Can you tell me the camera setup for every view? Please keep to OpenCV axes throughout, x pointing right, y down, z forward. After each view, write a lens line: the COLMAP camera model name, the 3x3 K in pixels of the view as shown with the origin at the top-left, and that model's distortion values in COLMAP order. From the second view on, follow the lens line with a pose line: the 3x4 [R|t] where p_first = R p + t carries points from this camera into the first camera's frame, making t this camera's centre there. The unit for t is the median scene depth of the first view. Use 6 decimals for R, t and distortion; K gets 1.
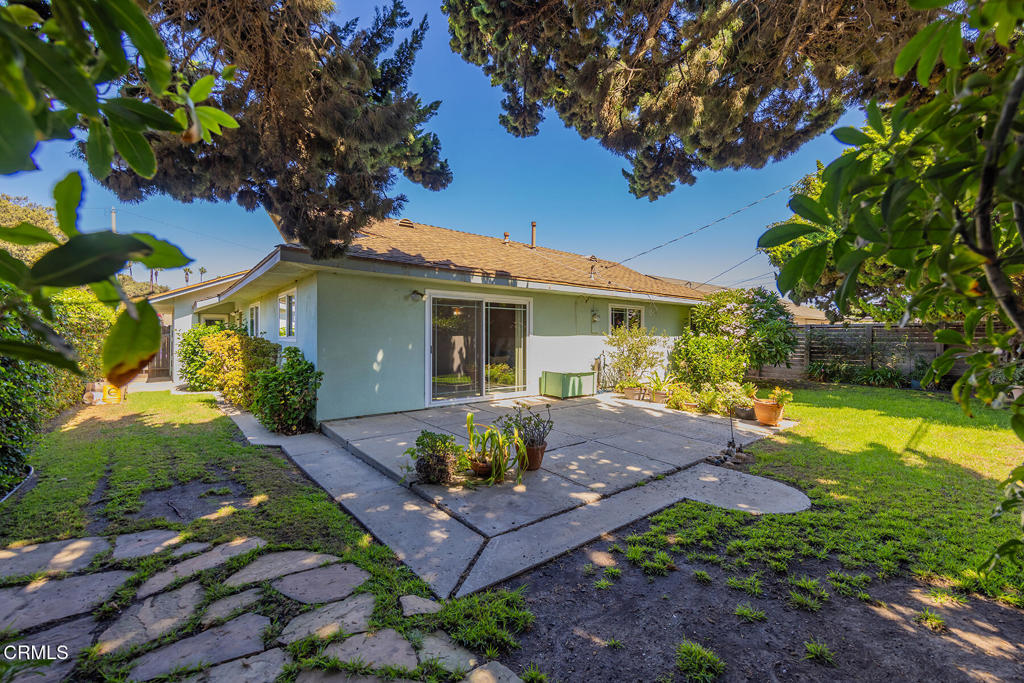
lens RADIAL K [[427.4, 0, 514.8], [0, 427.4, 338.7], [0, 0, 1]] dist [0.015776, 0.000644]
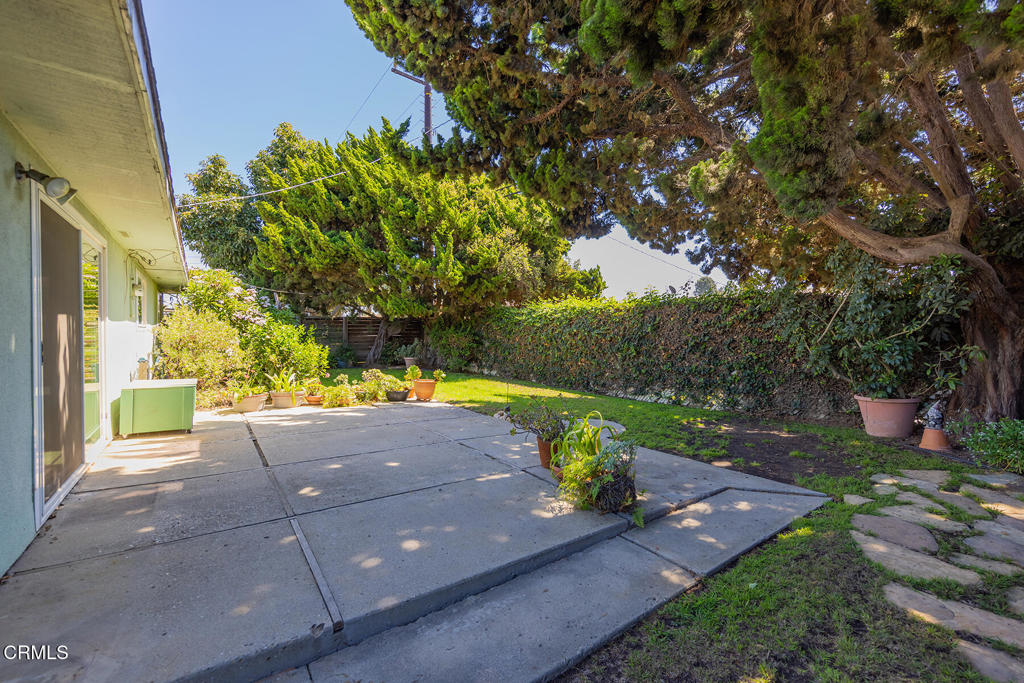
lens RADIAL K [[427.4, 0, 512.2], [0, 427.4, 338.6], [0, 0, 1]] dist [0.015776, 0.000644]
pose [[0.047346, -0.012562, 0.998800, -0.554457], [-0.000769, 0.999920, 0.012613, 0.009925], [-0.998878, -0.001365, 0.047333, 0.660552]]
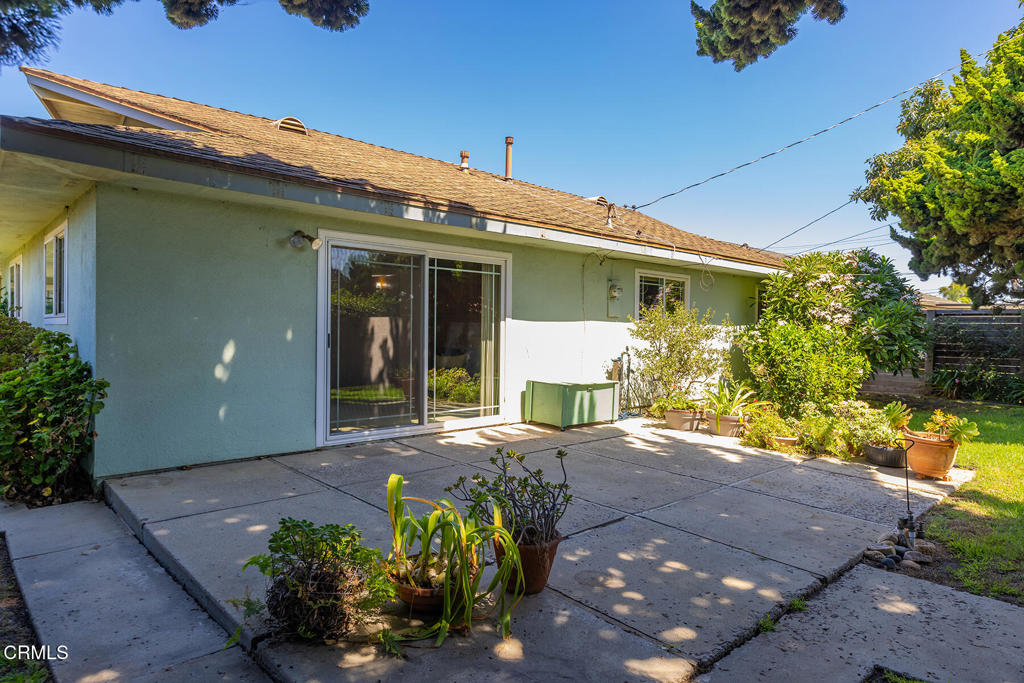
lens RADIAL K [[621.0, 0, 515.4], [0, 621.0, 342.8], [0, 0, 1]] dist [0.018358, 0.001674]
pose [[0.997367, 0.008281, 0.072048, -0.016422], [-0.009393, 0.999842, 0.015113, 0.014658], [-0.071911, -0.015750, 0.997287, 0.204199]]
